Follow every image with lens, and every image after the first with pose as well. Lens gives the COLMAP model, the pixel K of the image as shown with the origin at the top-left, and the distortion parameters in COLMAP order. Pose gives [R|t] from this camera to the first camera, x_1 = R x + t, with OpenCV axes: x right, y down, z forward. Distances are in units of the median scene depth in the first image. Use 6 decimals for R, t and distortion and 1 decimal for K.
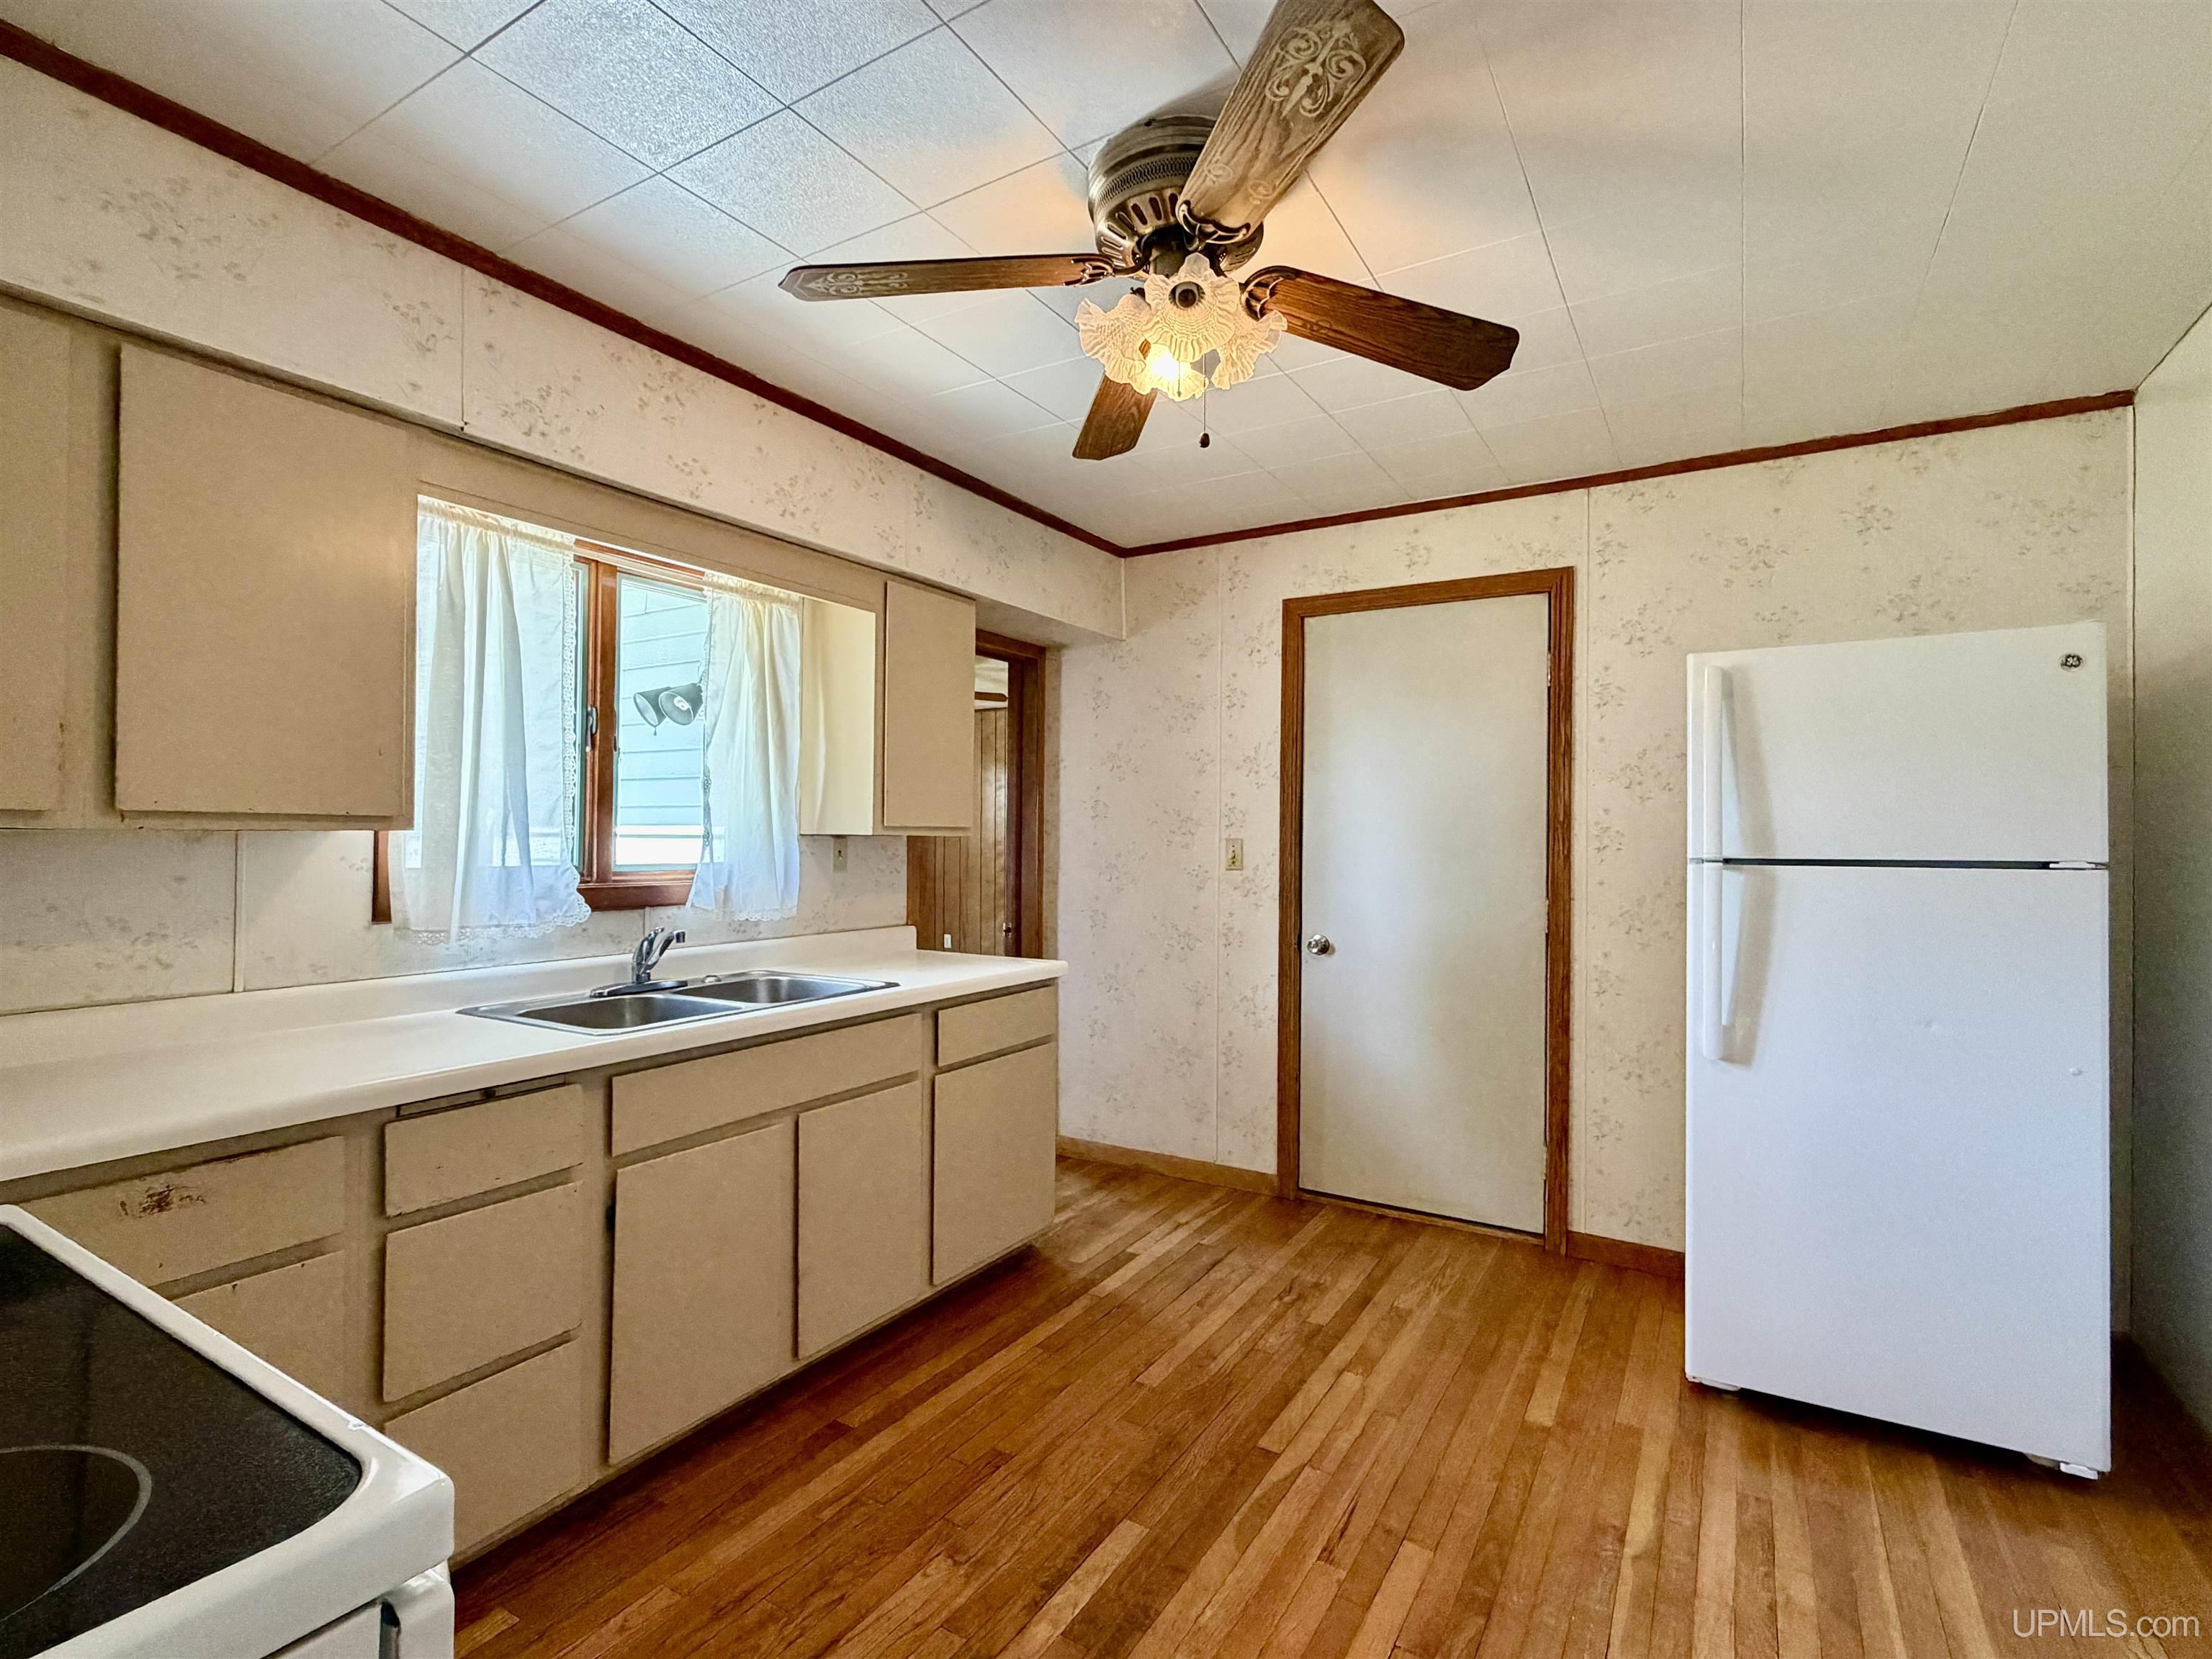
lens RADIAL K [[1052.9, 0, 1106.0], [0, 1052.9, 829.5], [0, 0, 1]] dist [-0.001218, -0.000185]
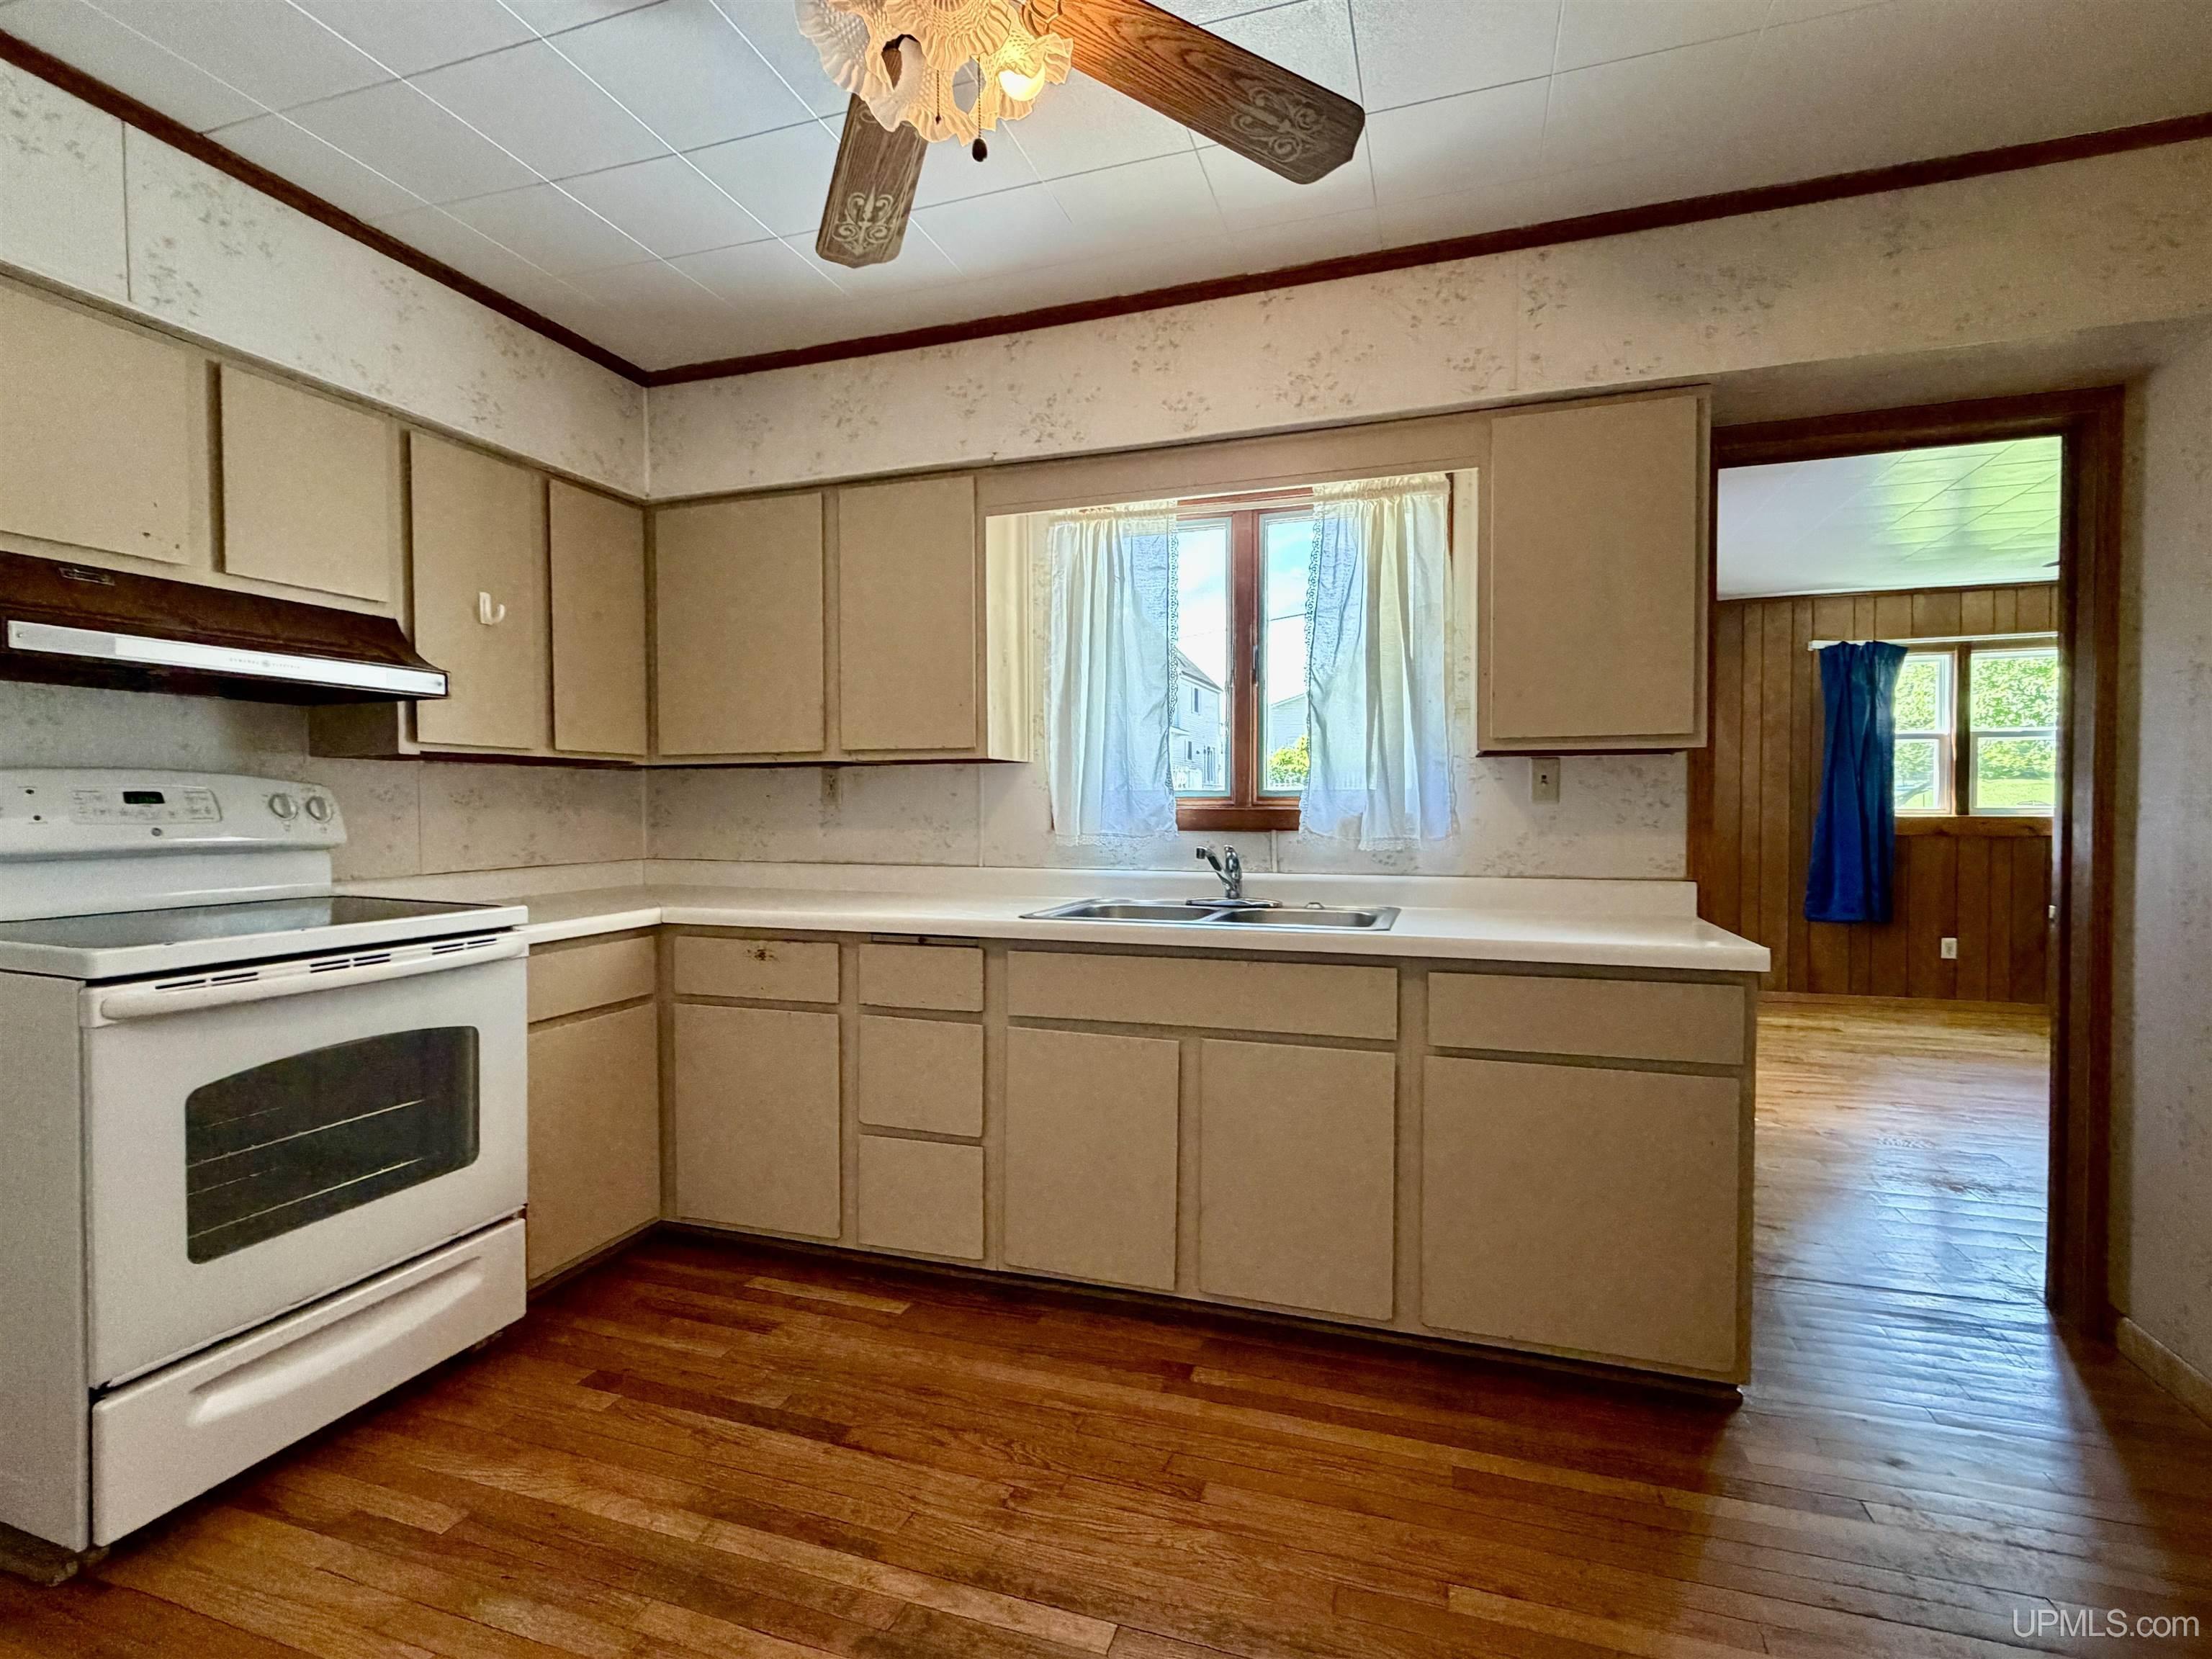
lens RADIAL K [[1052.9, 0, 1106.0], [0, 1052.9, 829.5], [0, 0, 1]] dist [-0.001218, -0.000185]
pose [[0.217164, 0.013600, -0.976040, 0.626052], [0.008932, 0.999833, 0.015919, 0.063440], [0.976094, -0.012175, 0.217006, 0.706670]]
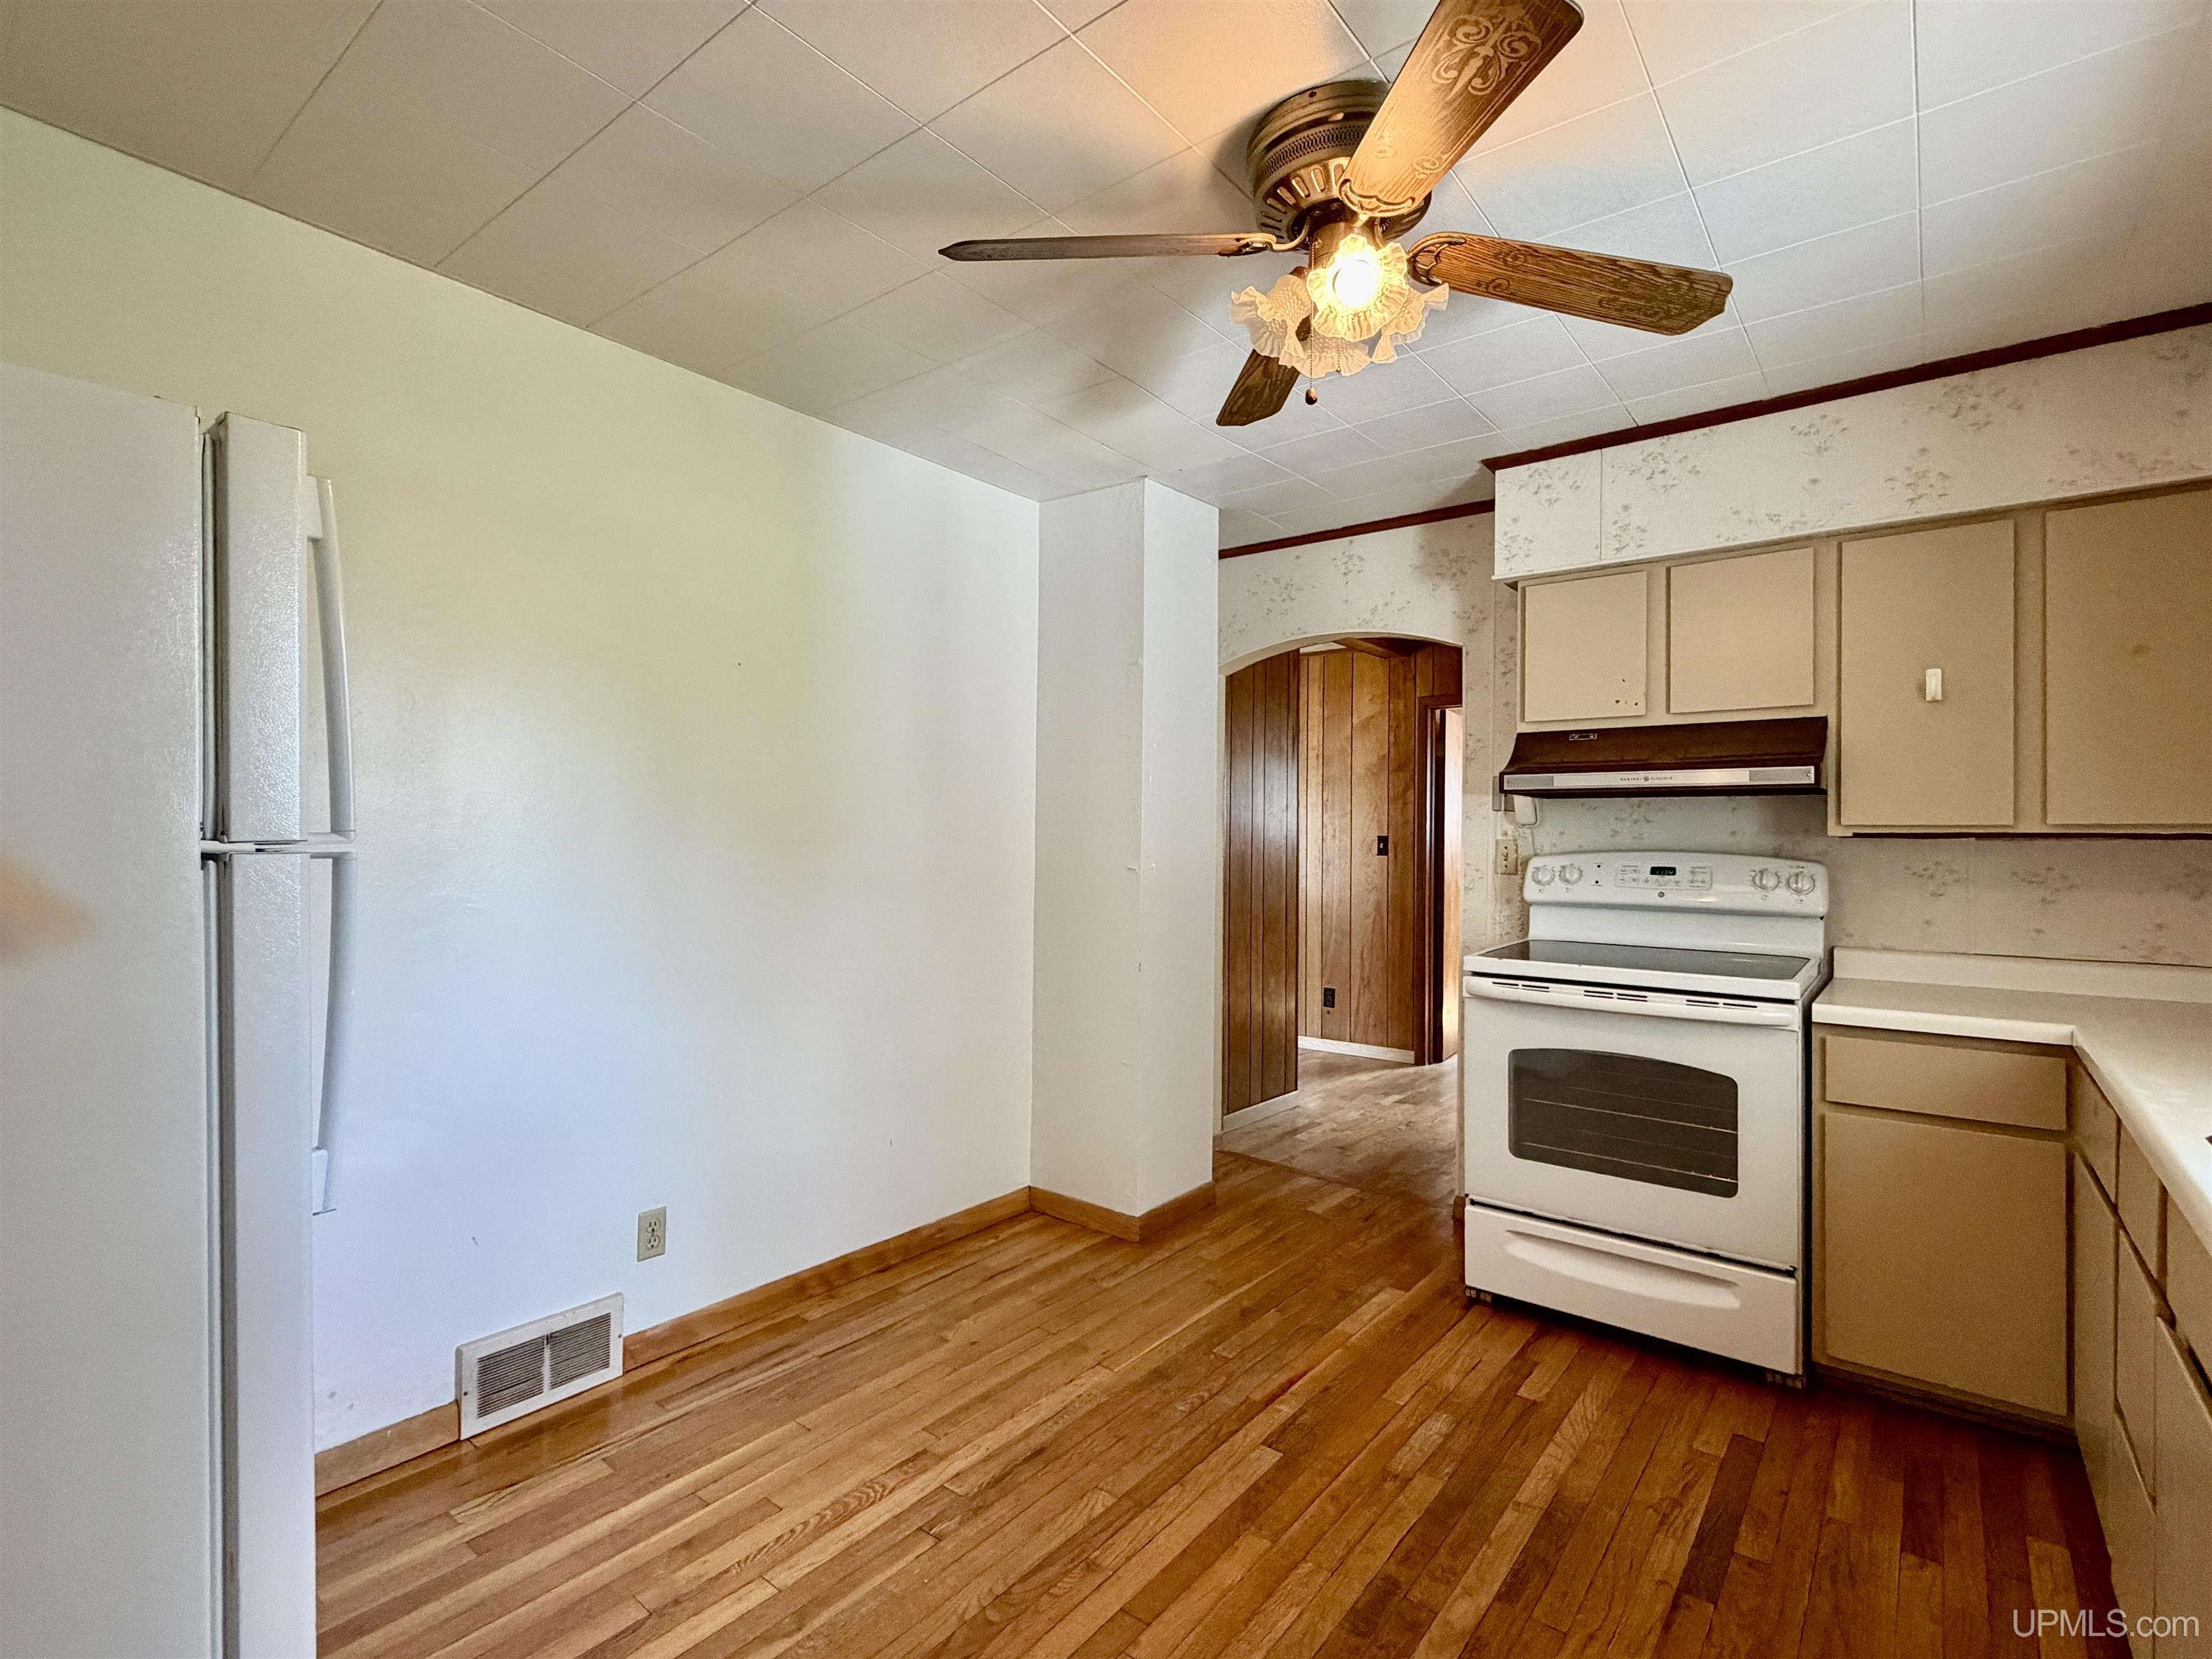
lens RADIAL K [[1046.3, 0, 1106.0], [0, 1046.3, 829.5], [0, 0, 1]] dist [0.002063, 0.000539]
pose [[-0.992253, -0.016459, 0.123135, 0.119896], [-0.018237, 0.999745, -0.013331, 0.022370], [-0.122884, -0.015473, -0.992300, 1.473914]]
